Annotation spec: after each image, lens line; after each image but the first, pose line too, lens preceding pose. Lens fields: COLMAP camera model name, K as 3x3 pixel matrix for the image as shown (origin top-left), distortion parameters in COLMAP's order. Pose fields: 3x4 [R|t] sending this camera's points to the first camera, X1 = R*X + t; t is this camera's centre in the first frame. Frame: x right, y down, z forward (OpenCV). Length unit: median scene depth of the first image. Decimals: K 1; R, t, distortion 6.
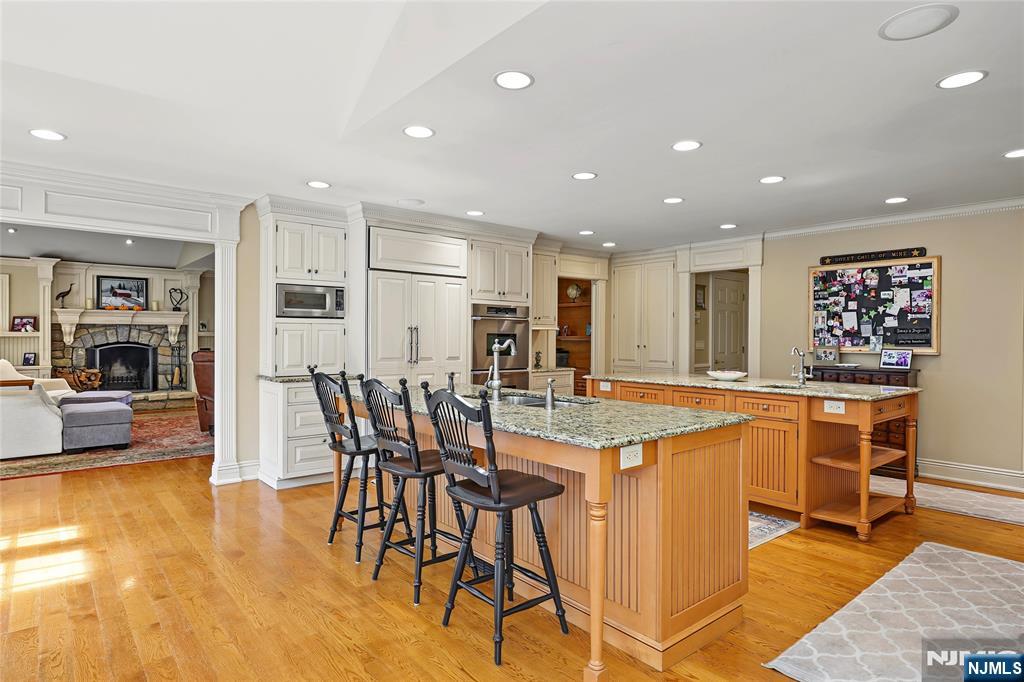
lens RADIAL K [[569.9, 0, 512.8], [0, 569.9, 337.7], [0, 0, 1]] dist [-0.016983, 0.006975]
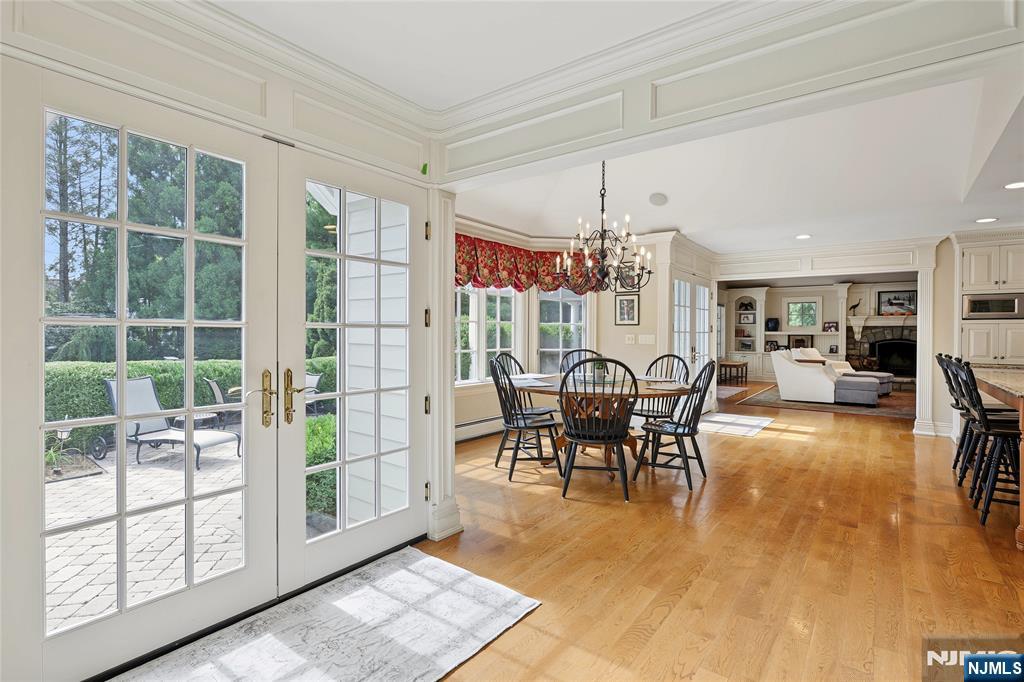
lens RADIAL K [[485.3, 0, 507.2], [0, 485.3, 335.9], [0, 0, 1]] dist [-0.004657, 0.000359]
pose [[0.211364, 0.003130, -0.977402, 0.268735], [-0.005105, 0.999985, 0.002098, 0.002811], [0.977394, 0.004546, 0.211377, -0.170941]]
